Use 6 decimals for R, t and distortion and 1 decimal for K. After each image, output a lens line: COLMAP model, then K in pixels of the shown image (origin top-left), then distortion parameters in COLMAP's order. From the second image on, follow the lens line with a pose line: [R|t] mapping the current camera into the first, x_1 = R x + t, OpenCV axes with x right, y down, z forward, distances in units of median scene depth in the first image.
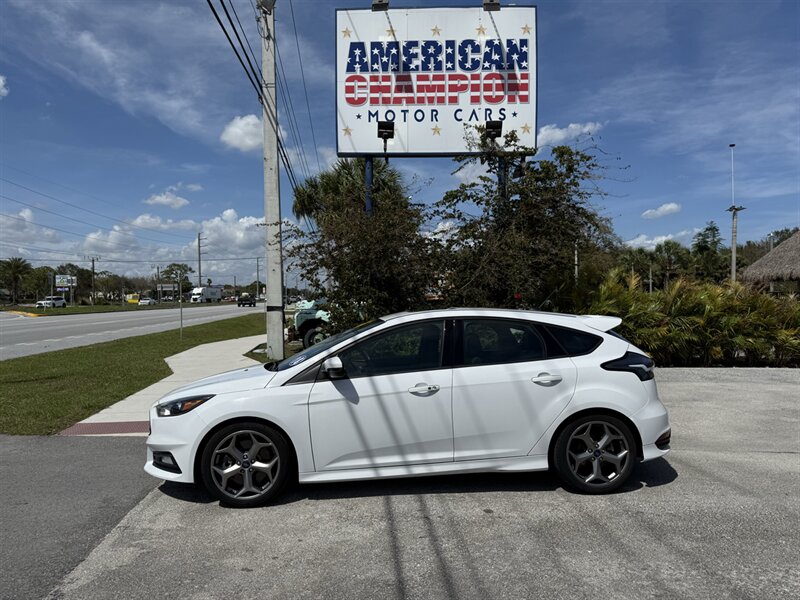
lens RADIAL K [[580.1, 0, 396.0], [0, 580.1, 308.8], [0, 0, 1]] dist [0.056645, -0.072555]
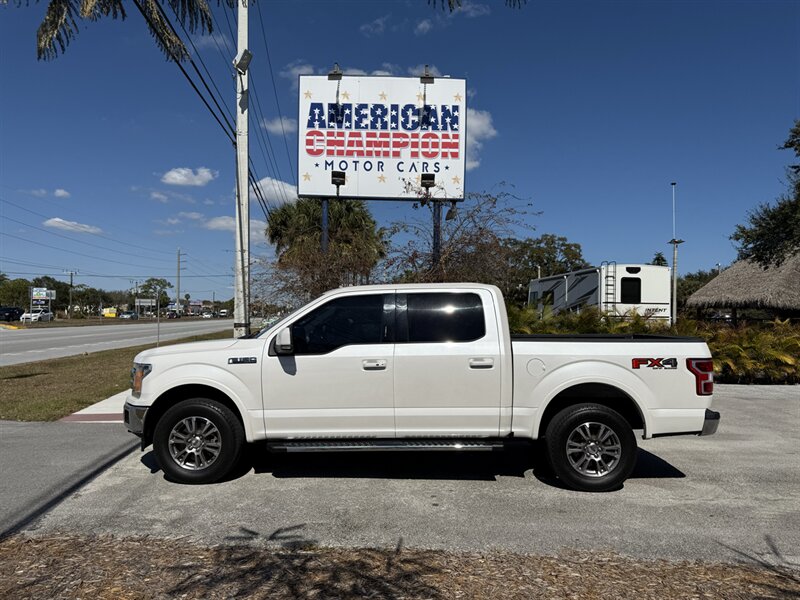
lens RADIAL K [[580.1, 0, 399.9], [0, 580.1, 306.8], [0, 0, 1]] dist [0.056645, -0.072555]
pose [[0.999097, 0.019571, 0.037721, 0.066279], [-0.018194, 0.999168, -0.036501, -0.001472], [-0.038404, 0.035782, 0.998621, -0.179344]]
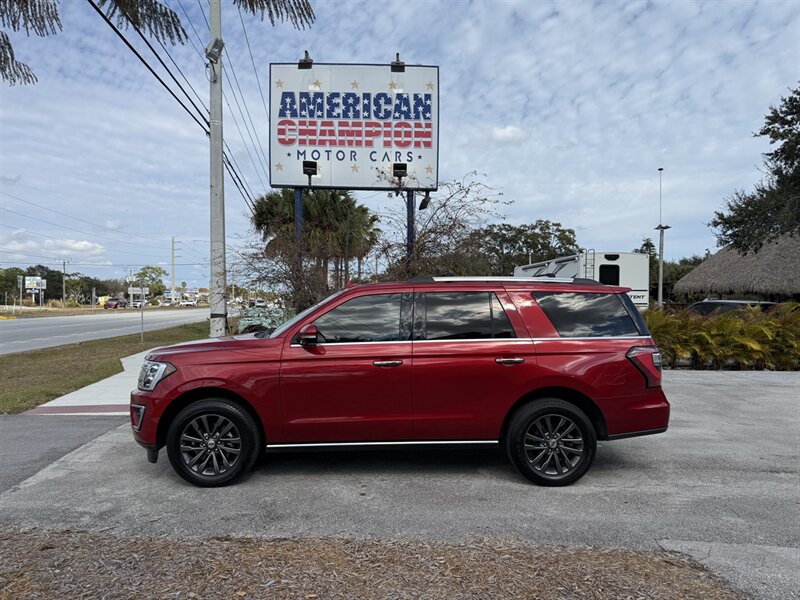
lens RADIAL K [[580.1, 0, 403.5], [0, 580.1, 312.8], [0, 0, 1]] dist [0.056645, -0.072555]
pose [[0.998830, 0.011087, 0.047064, 0.116219], [-0.010974, 0.999936, -0.002656, -0.009063], [-0.047090, 0.002136, 0.998888, -0.190917]]
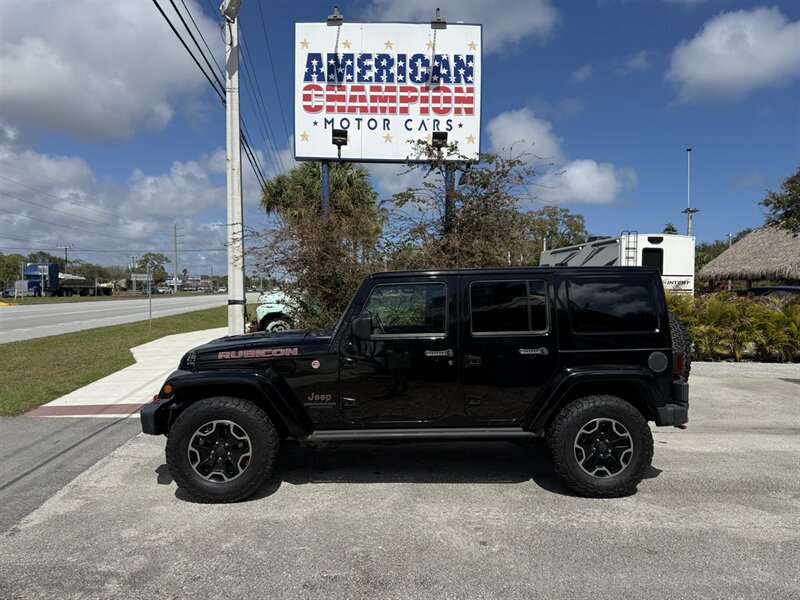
lens RADIAL K [[580.1, 0, 399.4], [0, 580.1, 311.2], [0, 0, 1]] dist [0.056645, -0.072555]
pose [[0.999152, 0.011298, 0.039585, 0.051420], [-0.011951, 0.999796, 0.016300, -0.006085], [-0.039393, -0.016759, 0.999083, -0.076551]]
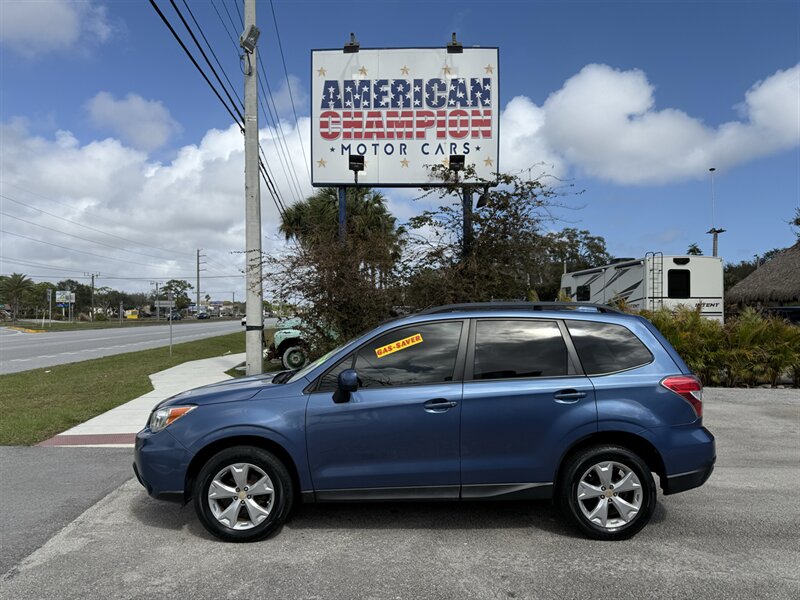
lens RADIAL K [[580.1, 0, 390.7], [0, 580.1, 309.0], [0, 0, 1]] dist [0.056645, -0.072555]
pose [[0.999959, 0.005201, -0.007463, 0.052712], [-0.005413, 0.999575, -0.028658, -0.007691], [0.007311, 0.028697, 0.999561, -0.057463]]
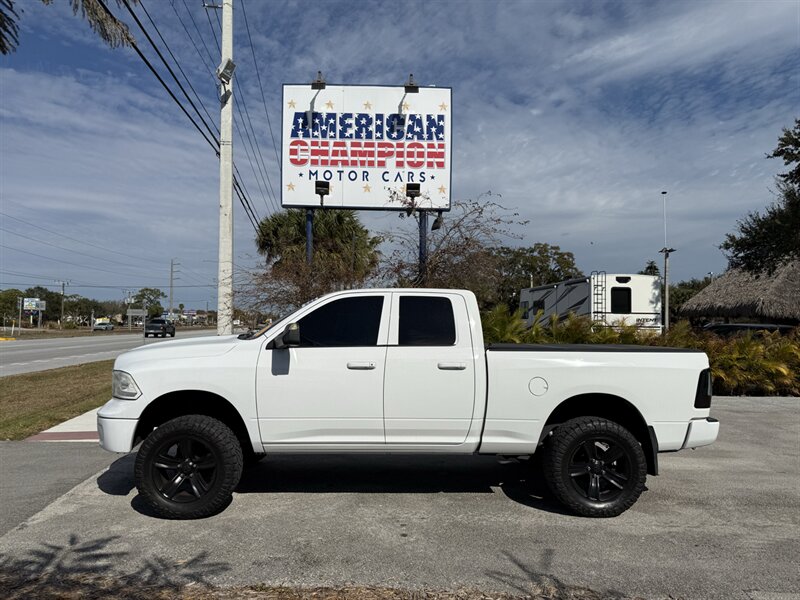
lens RADIAL K [[580.1, 0, 398.2], [0, 580.1, 302.8], [0, 0, 1]] dist [0.056645, -0.072555]
pose [[0.998922, 0.016919, 0.043236, 0.085753], [-0.014377, 0.998186, -0.058459, -0.008005], [-0.044146, 0.057774, 0.997353, -0.159503]]
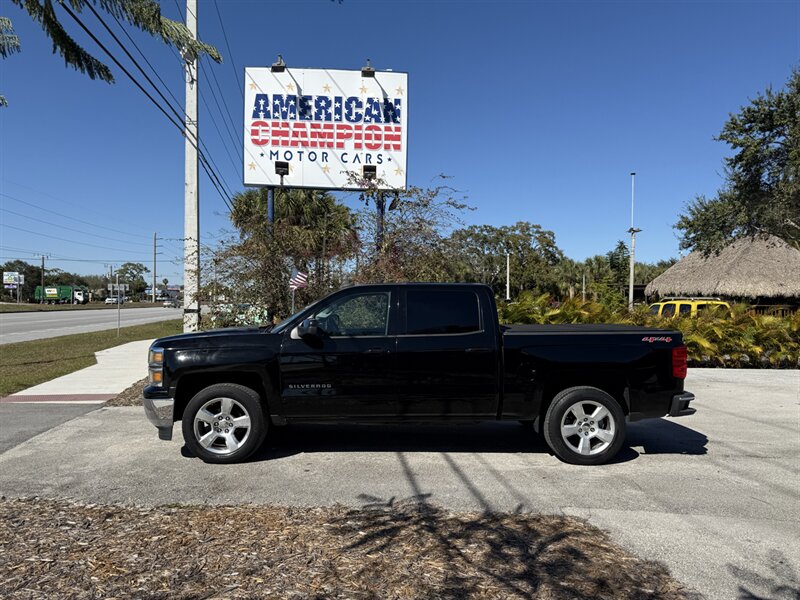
lens RADIAL K [[580.1, 0, 401.3], [0, 580.1, 310.5], [0, 0, 1]] dist [0.056645, -0.072555]
pose [[0.997266, 0.020925, 0.070878, 0.146699], [-0.020515, 0.999768, -0.006497, -0.003780], [-0.070997, 0.005025, 0.997464, -0.232687]]
